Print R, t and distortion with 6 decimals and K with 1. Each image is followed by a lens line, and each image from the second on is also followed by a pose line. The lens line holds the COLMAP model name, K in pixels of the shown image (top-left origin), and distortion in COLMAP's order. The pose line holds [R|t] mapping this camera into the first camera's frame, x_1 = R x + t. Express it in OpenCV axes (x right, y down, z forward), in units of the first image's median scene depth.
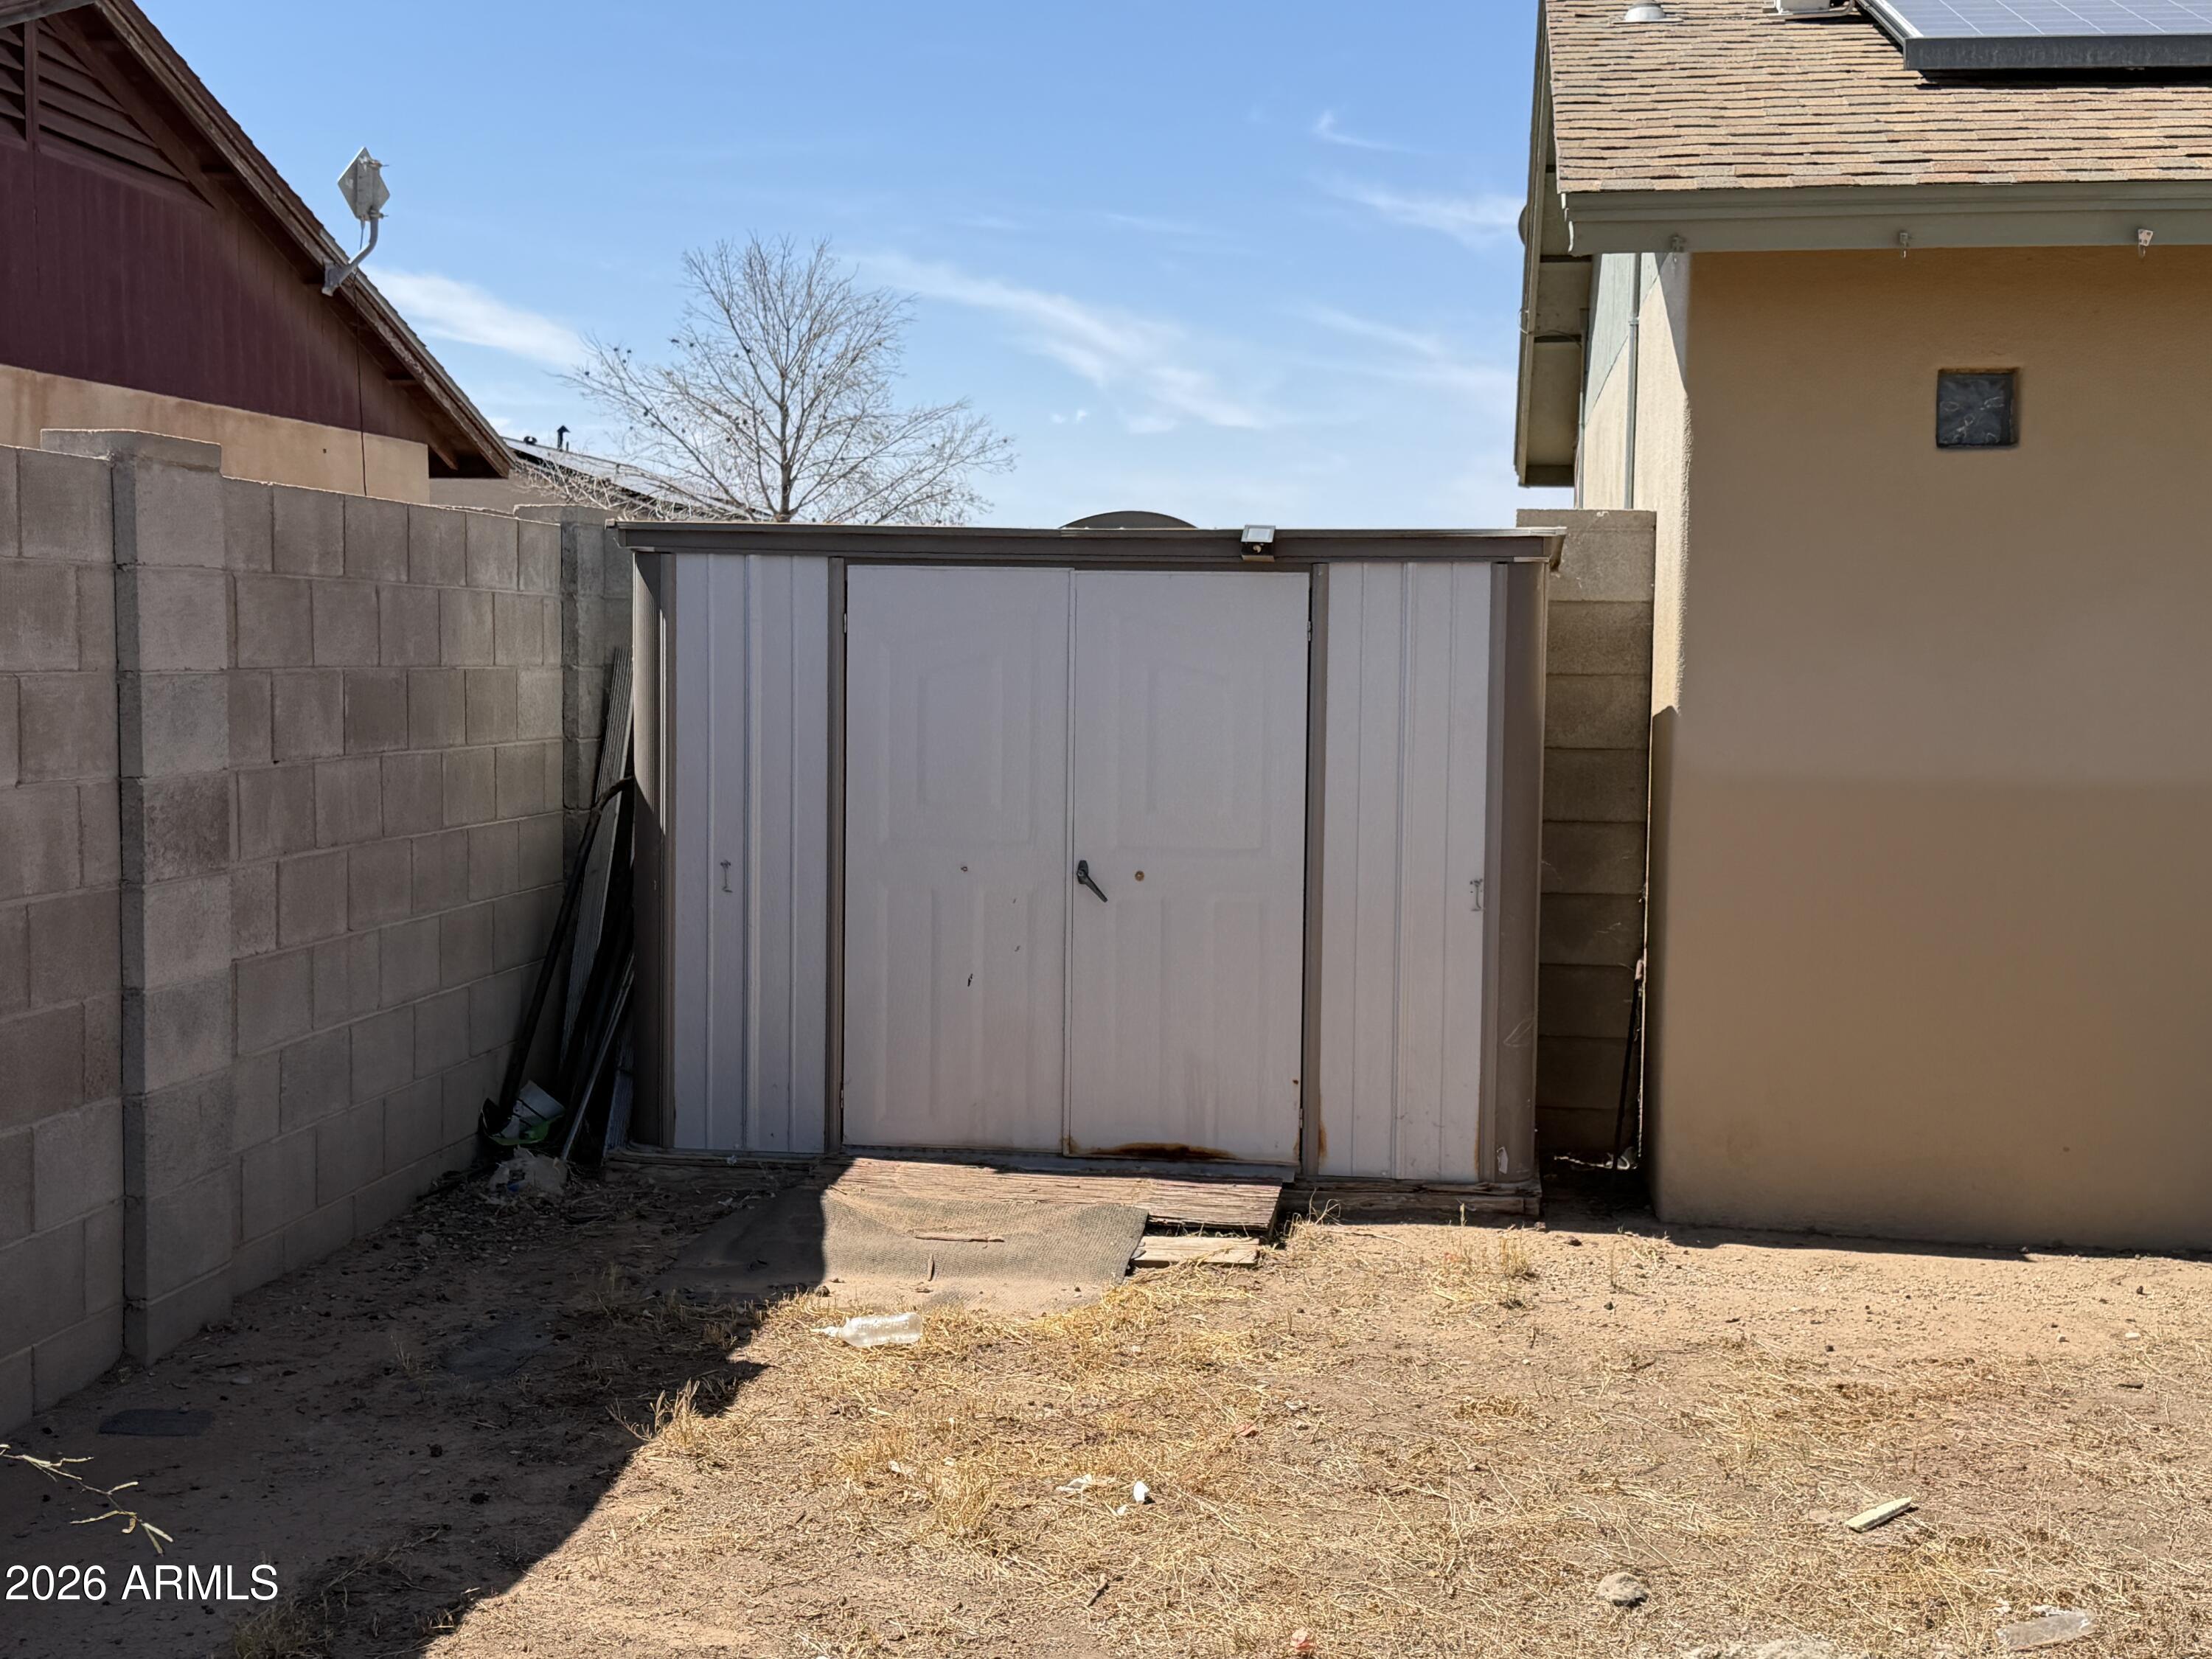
lens RADIAL K [[2941.1, 0, 1106.0], [0, 2941.1, 829.5], [0, 0, 1]] dist [0.236759, -0.574967]
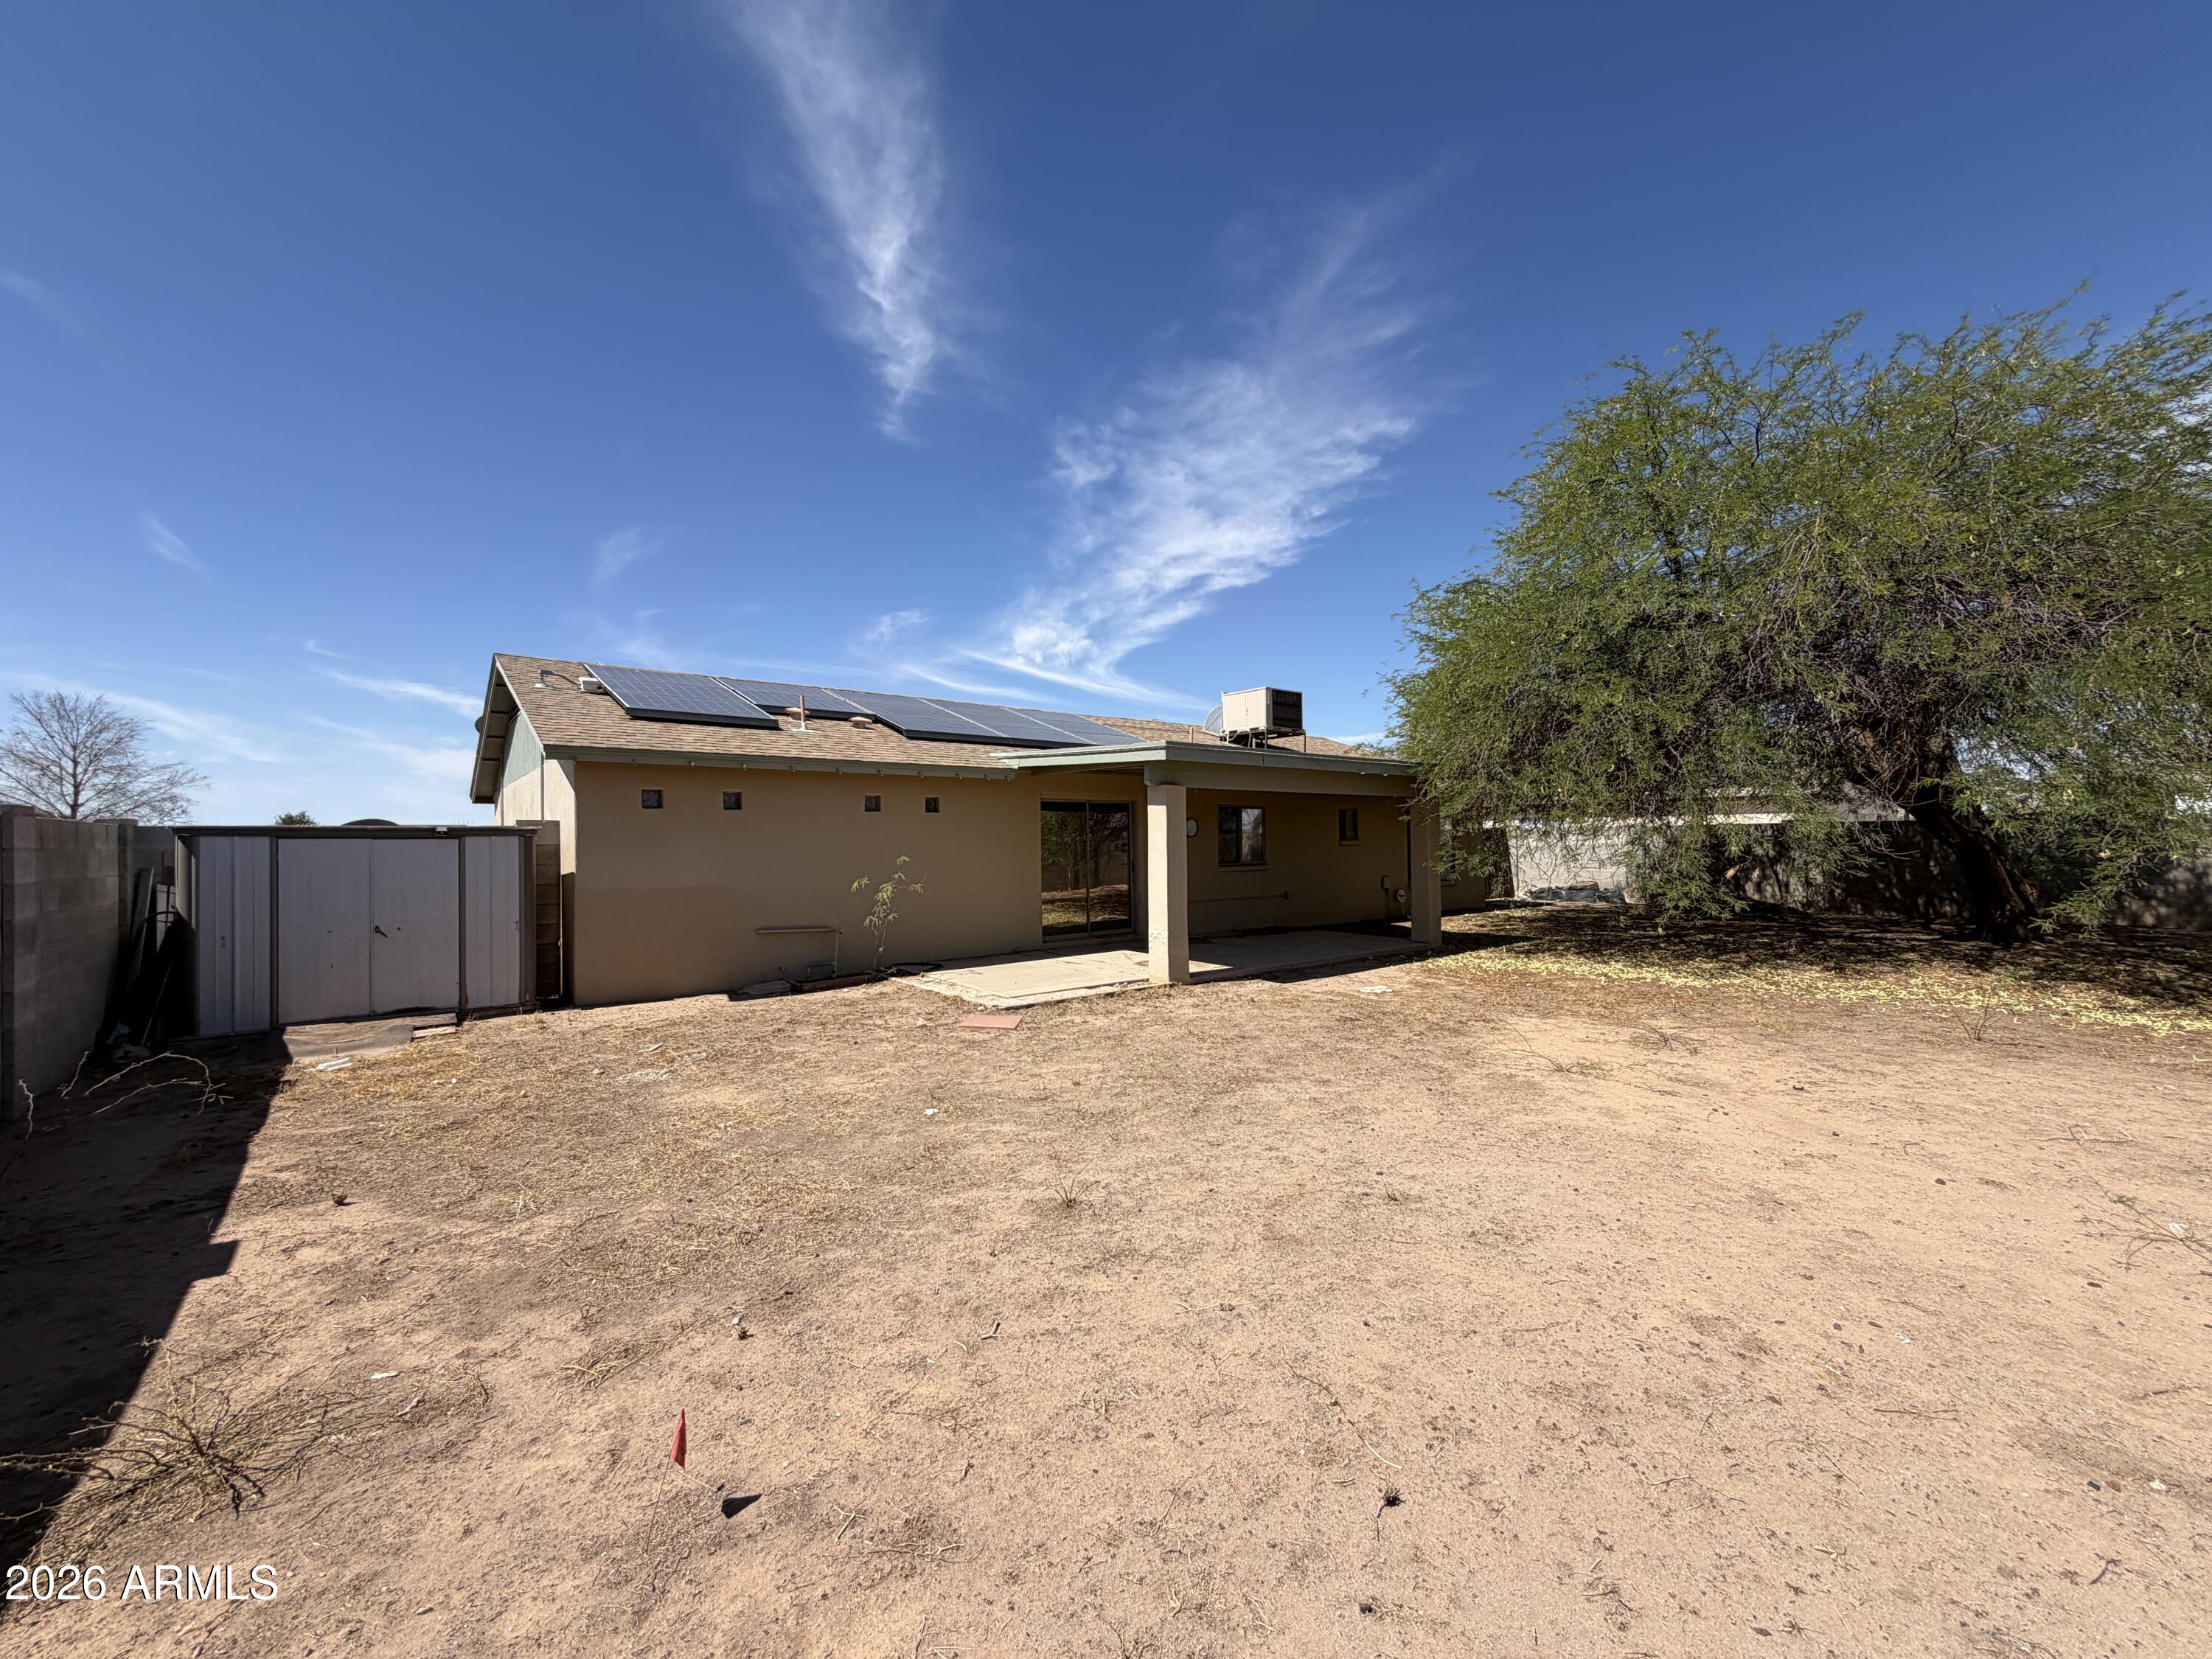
lens RADIAL K [[907.3, 0, 1106.0], [0, 907.3, 829.5], [0, 0, 1]] dist [-0.001091, 0.000313]
pose [[0.703383, -0.010405, 0.710735, -0.164865], [0.064915, 0.996655, -0.049653, 0.006303], [-0.707841, 0.081063, 0.701705, -0.336399]]
